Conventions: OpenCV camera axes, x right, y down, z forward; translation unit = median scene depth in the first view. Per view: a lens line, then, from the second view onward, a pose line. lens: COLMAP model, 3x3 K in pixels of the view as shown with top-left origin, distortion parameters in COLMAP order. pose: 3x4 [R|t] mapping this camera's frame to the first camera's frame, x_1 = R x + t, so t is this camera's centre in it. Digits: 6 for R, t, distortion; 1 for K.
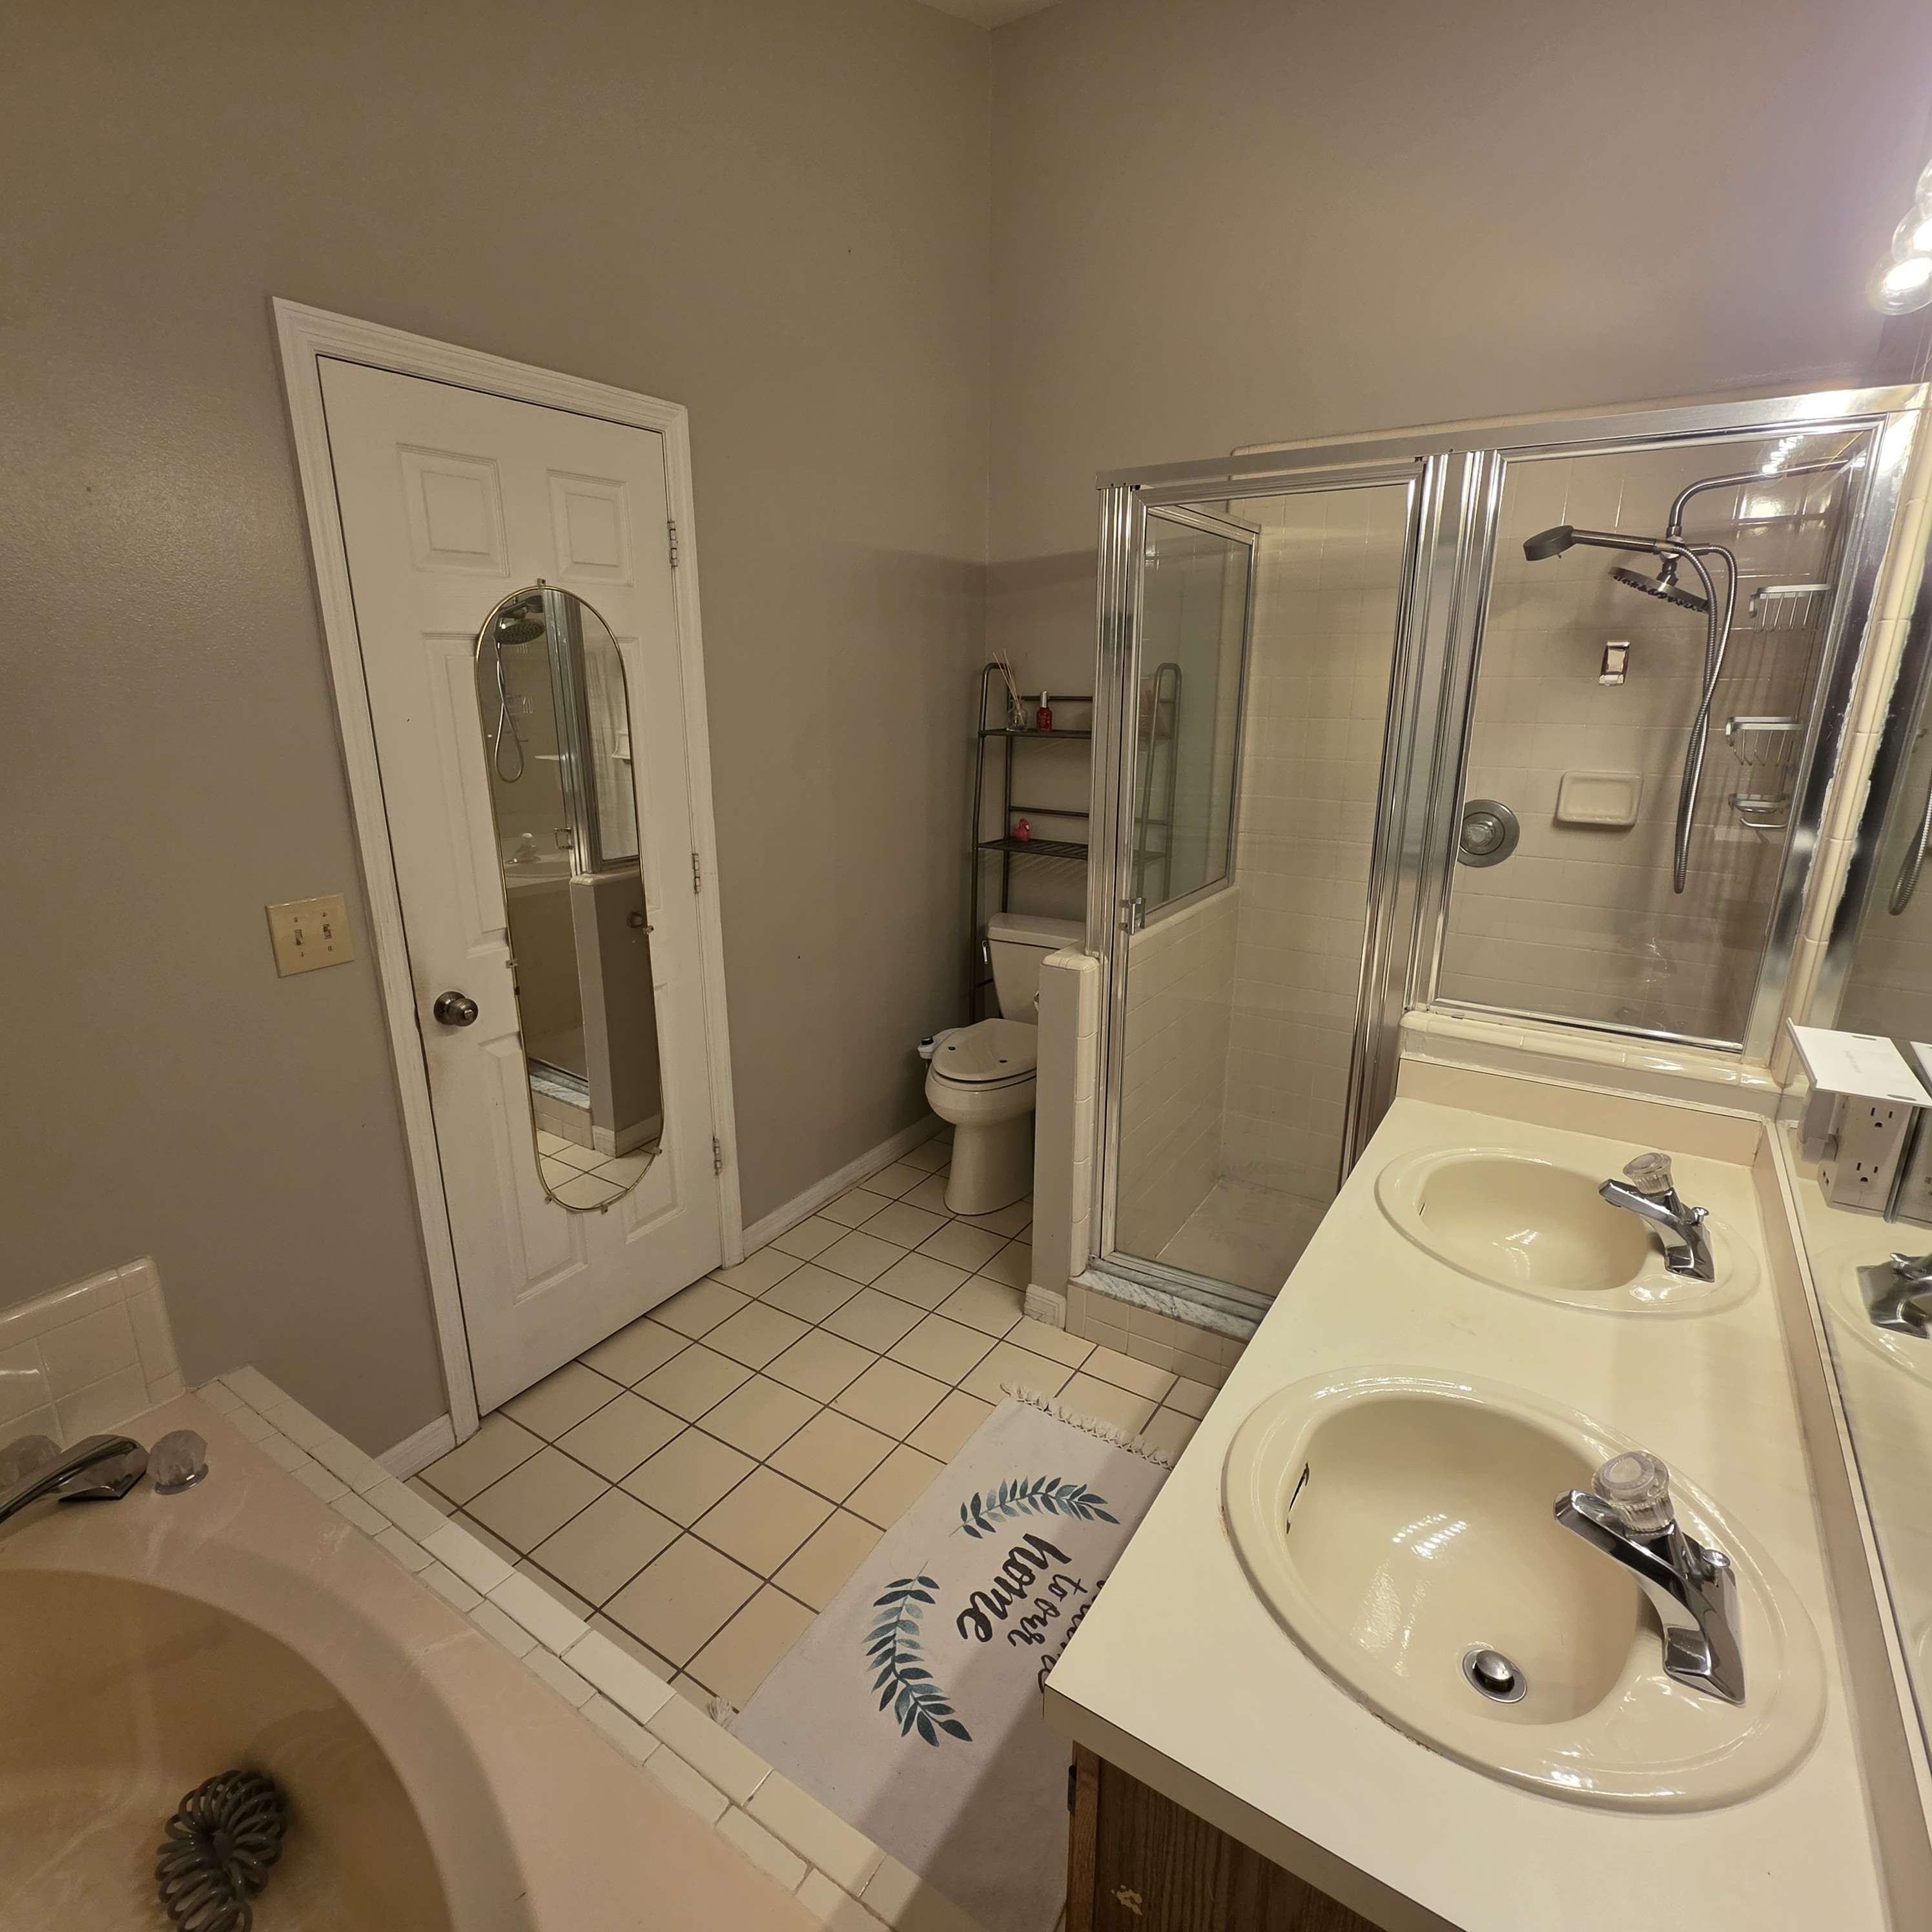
lens RADIAL K [[1034.6, 0, 950.6], [0, 1034.6, 963.5], [0, 0, 1]] dist [-0.003471, 0.000599]
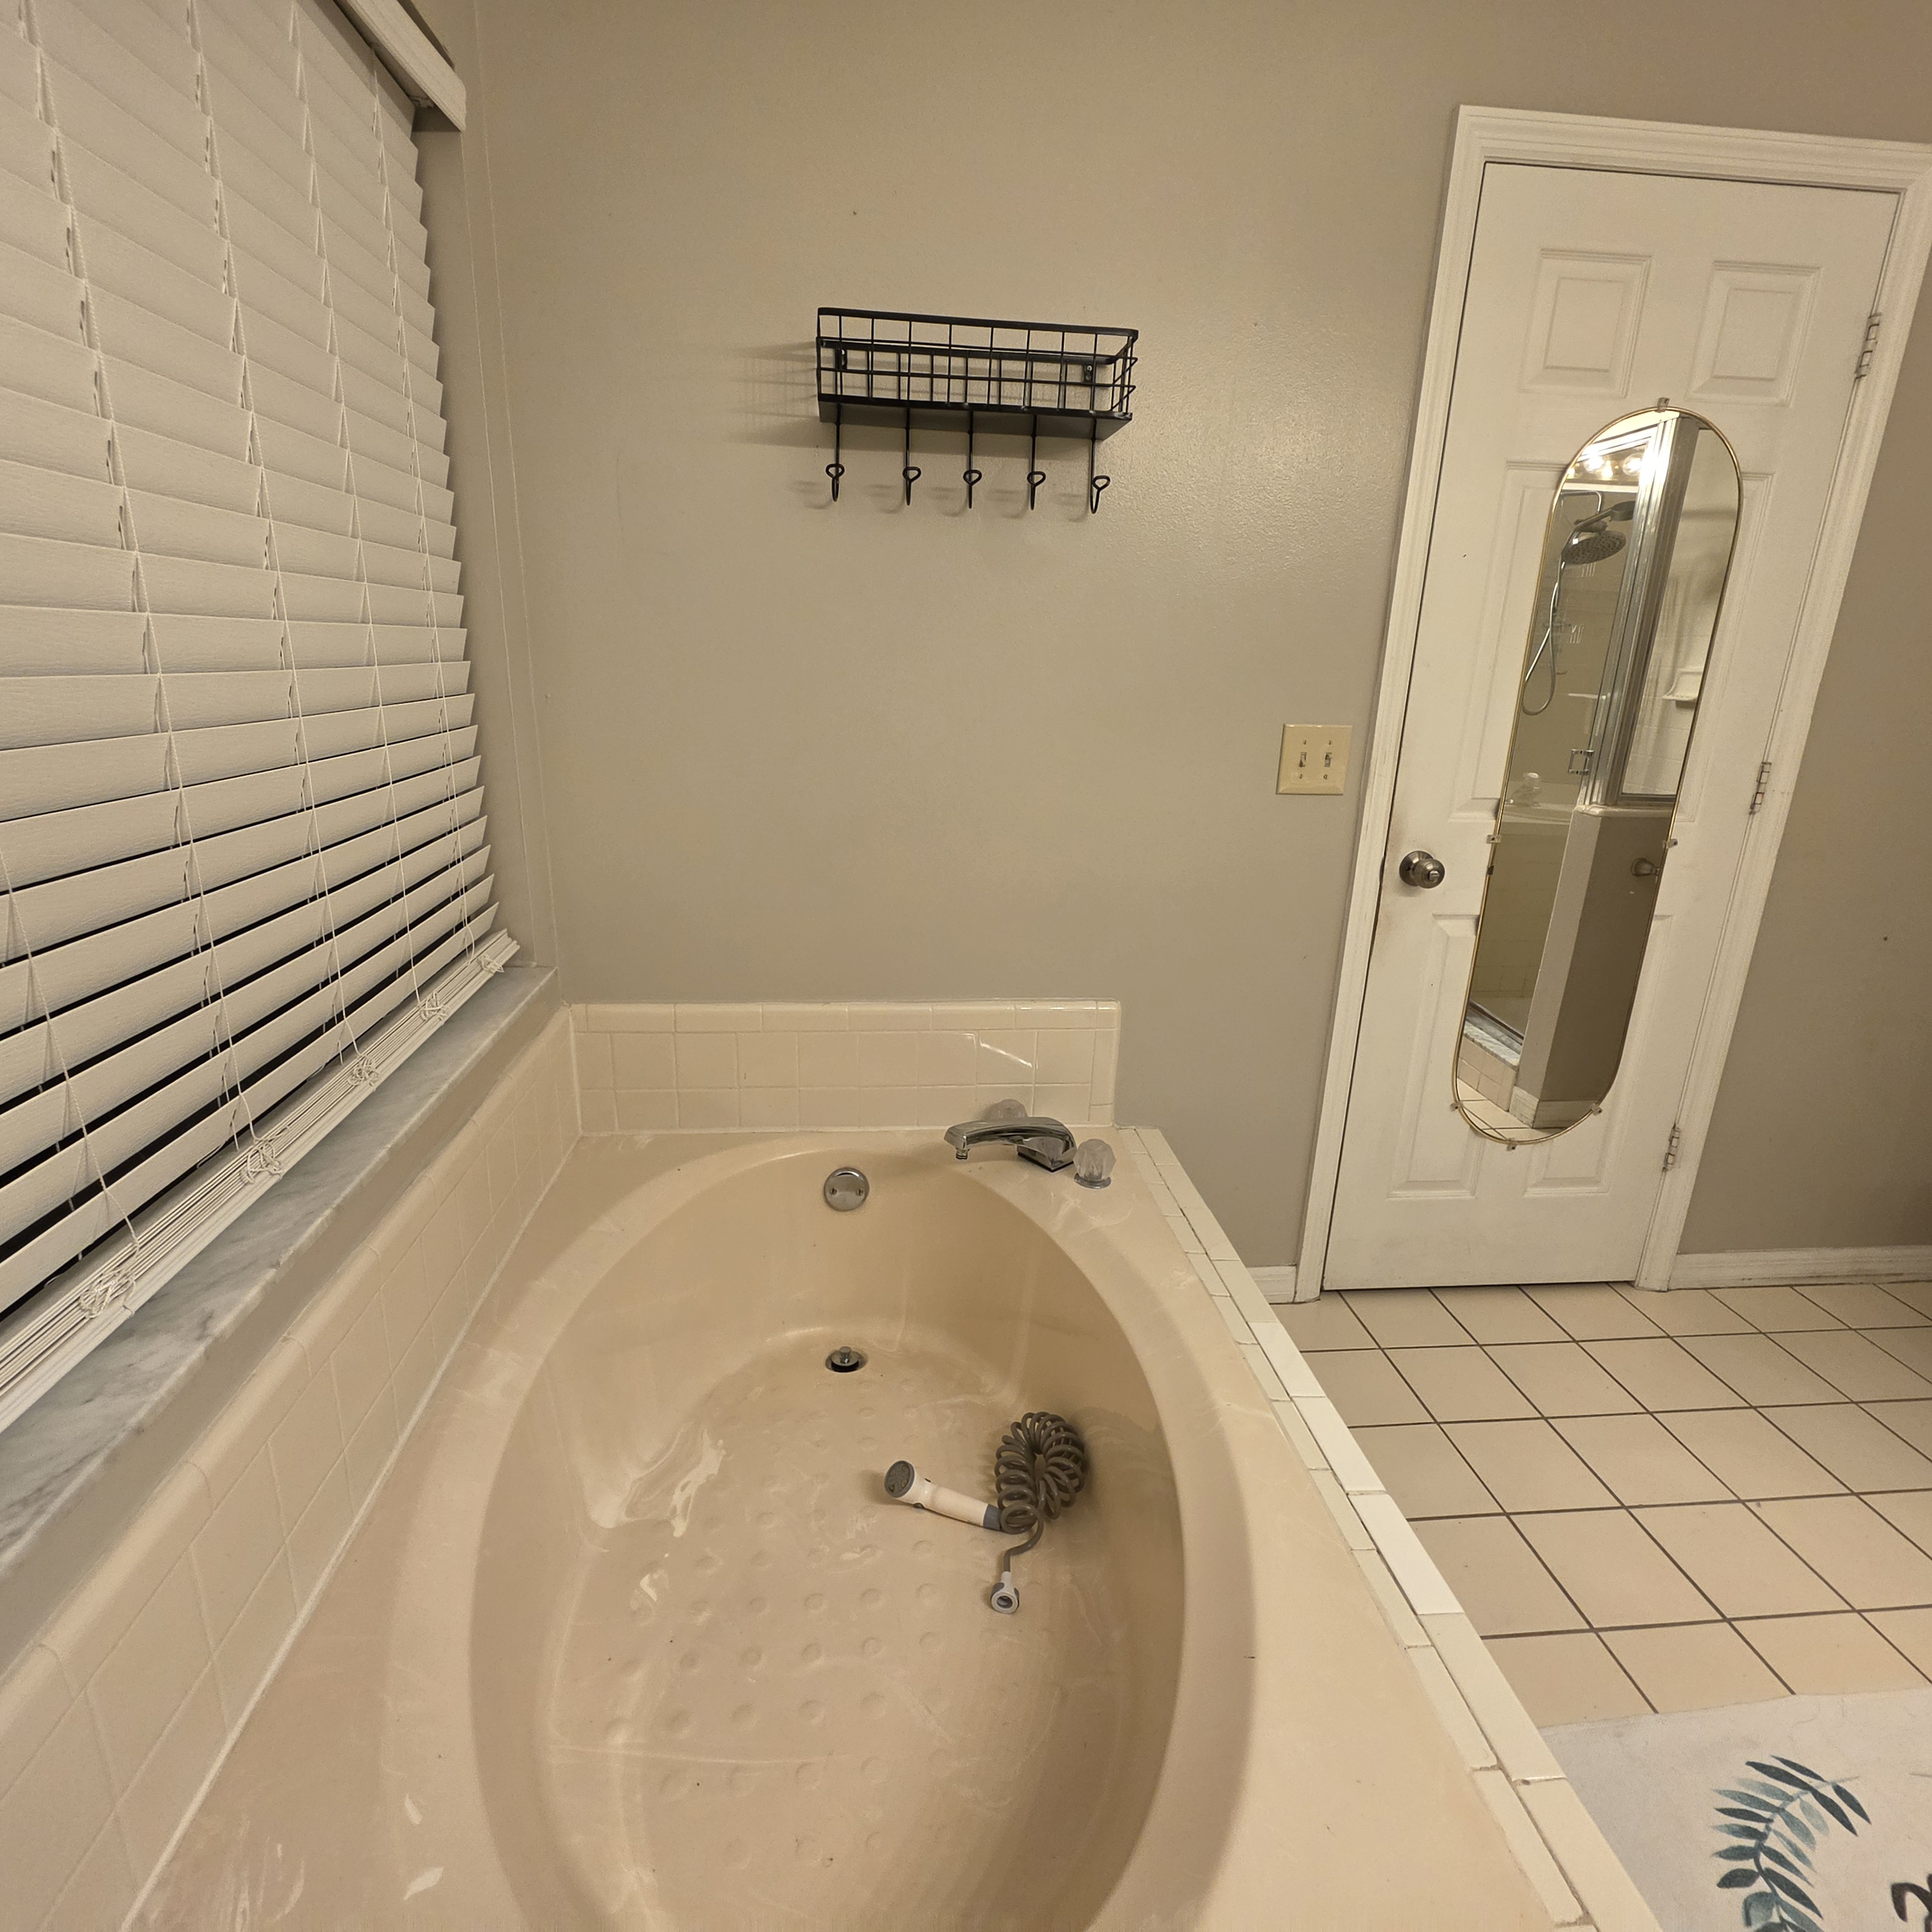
lens RADIAL K [[1034.6, 0, 944.0], [0, 1034.6, 960.8], [0, 0, 1]] dist [-0.003471, 0.000599]
pose [[0.621032, 0.240496, -0.745976, -0.016053], [-0.239891, 0.964409, 0.111205, 0.109442], [0.746171, 0.109891, 0.656622, 0.042432]]
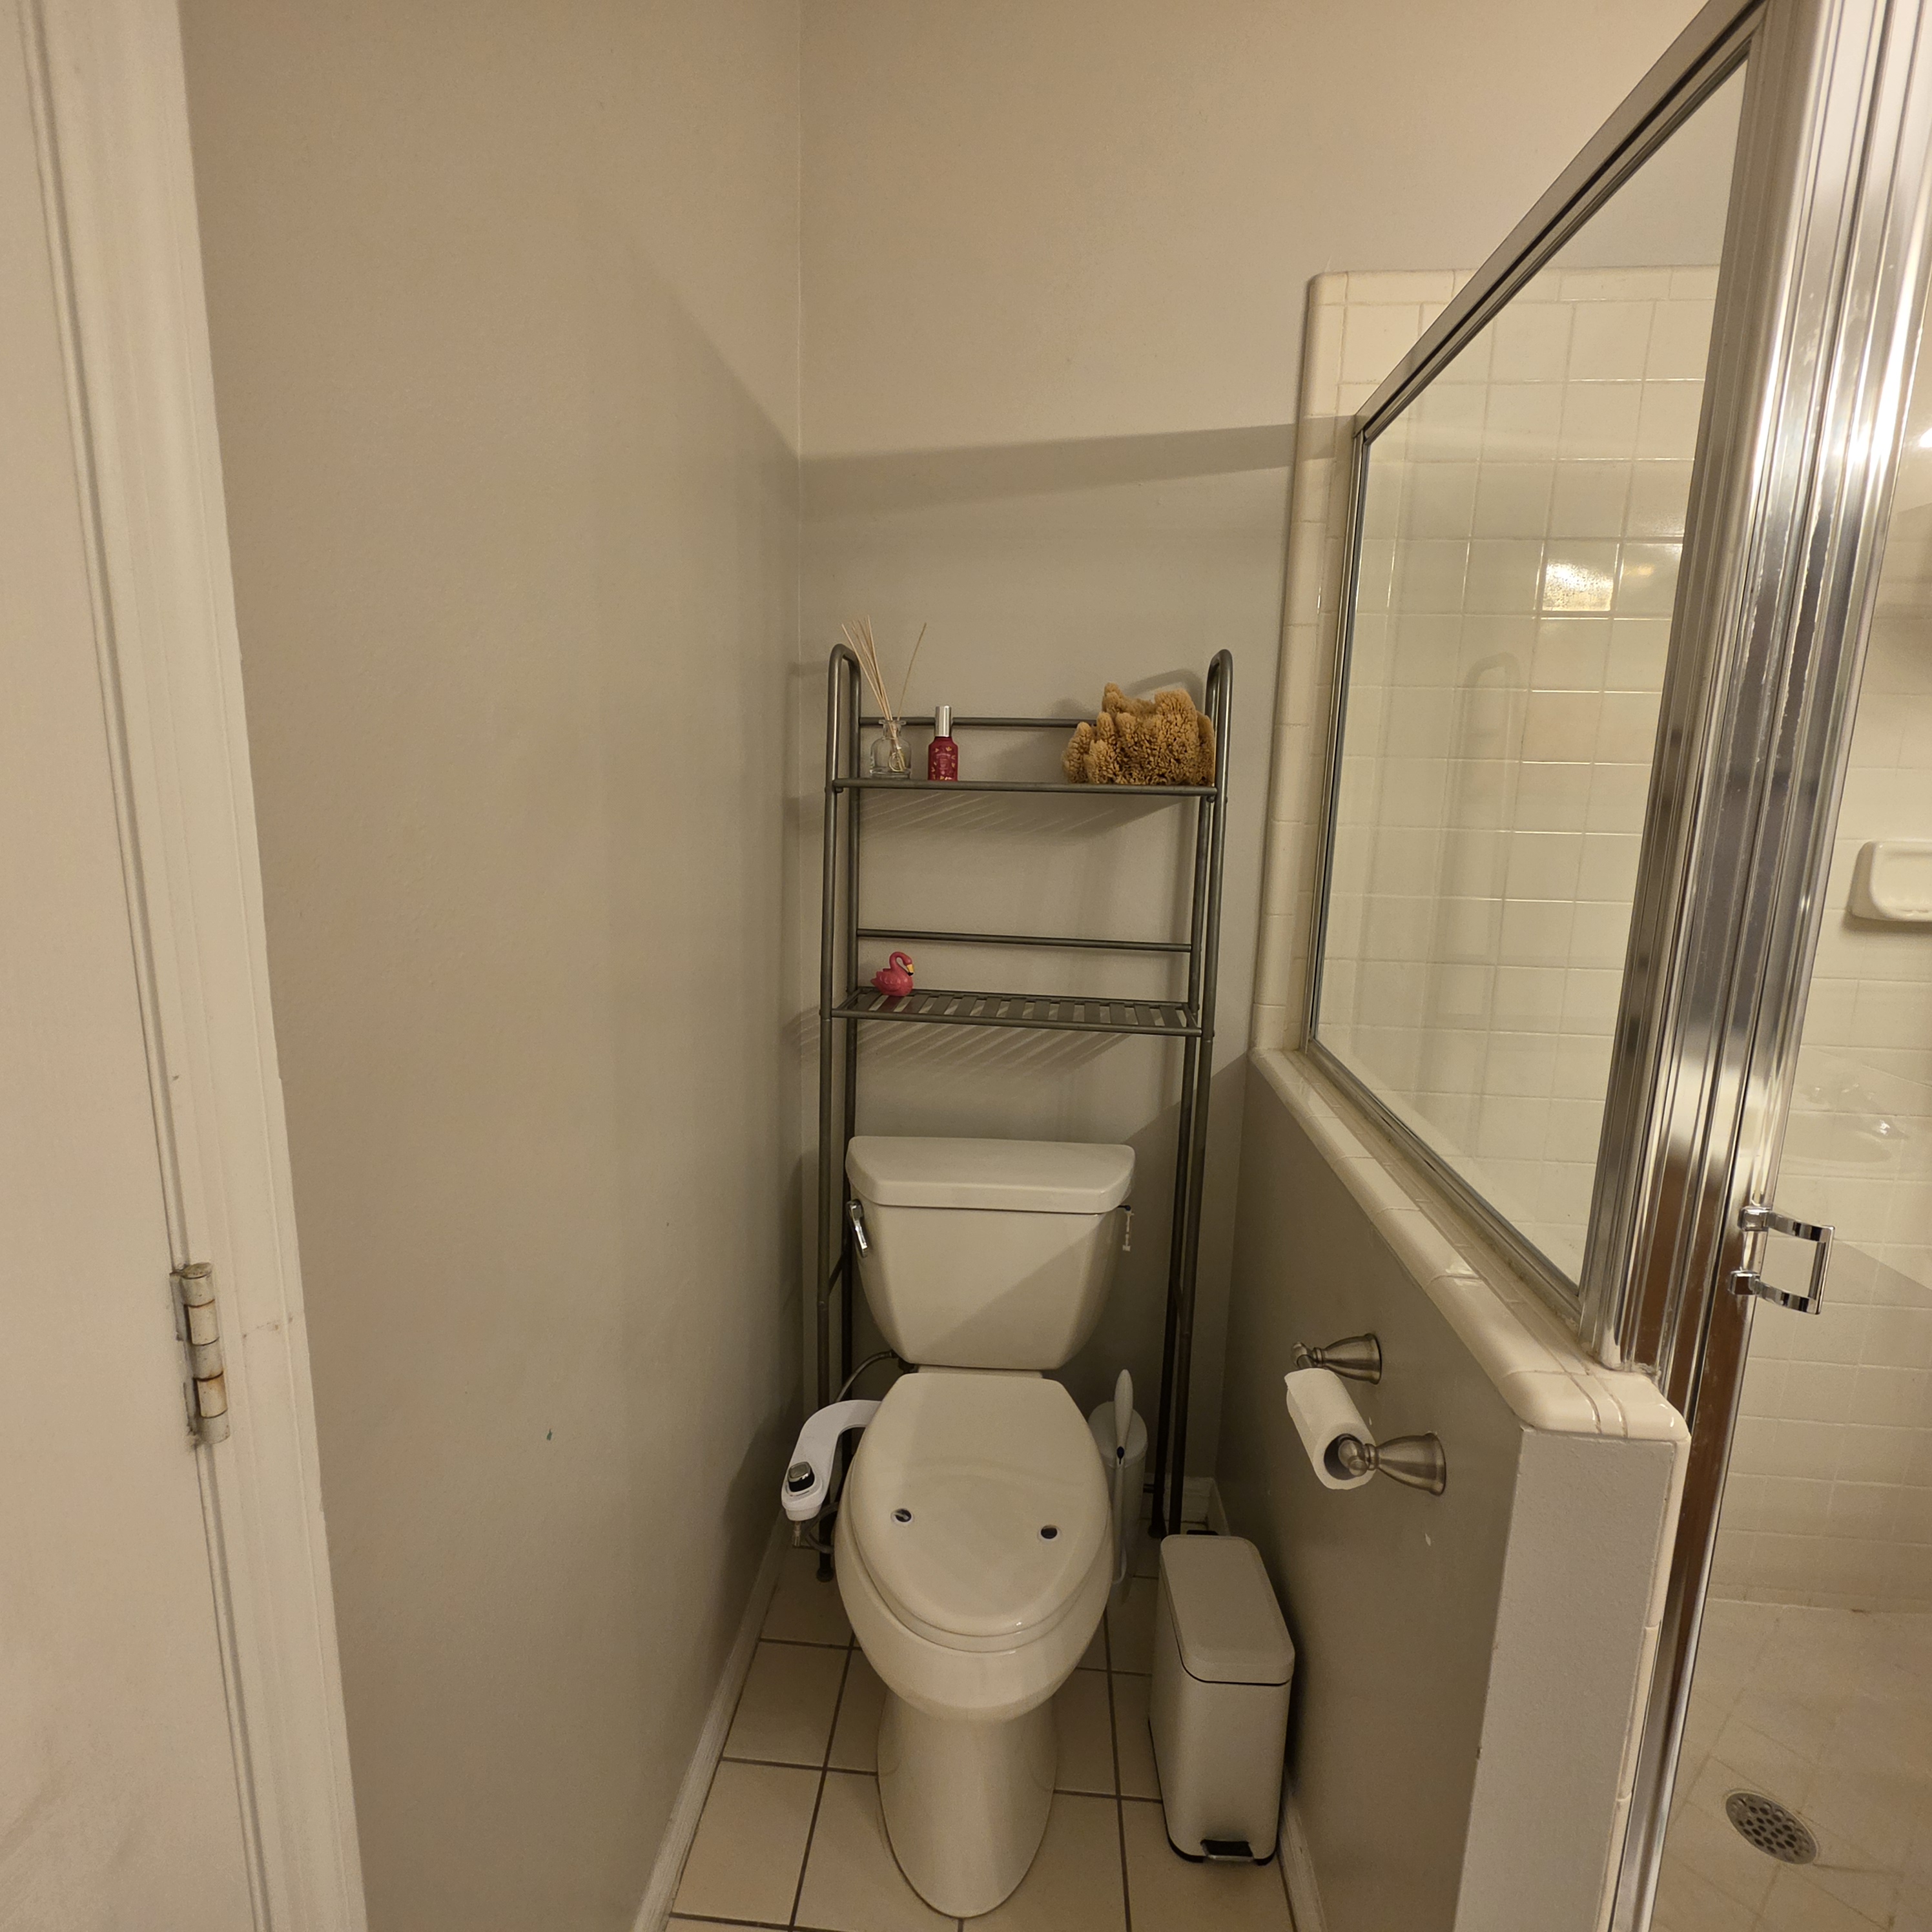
lens RADIAL K [[1034.6, 0, 952.2], [0, 1034.6, 960.2], [0, 0, 1]] dist [-0.003471, 0.000599]
pose [[0.880166, -0.062149, 0.470580, -0.225107], [0.107007, 0.991851, -0.069151, -0.148120], [-0.462447, 0.111220, 0.879643, 0.811347]]
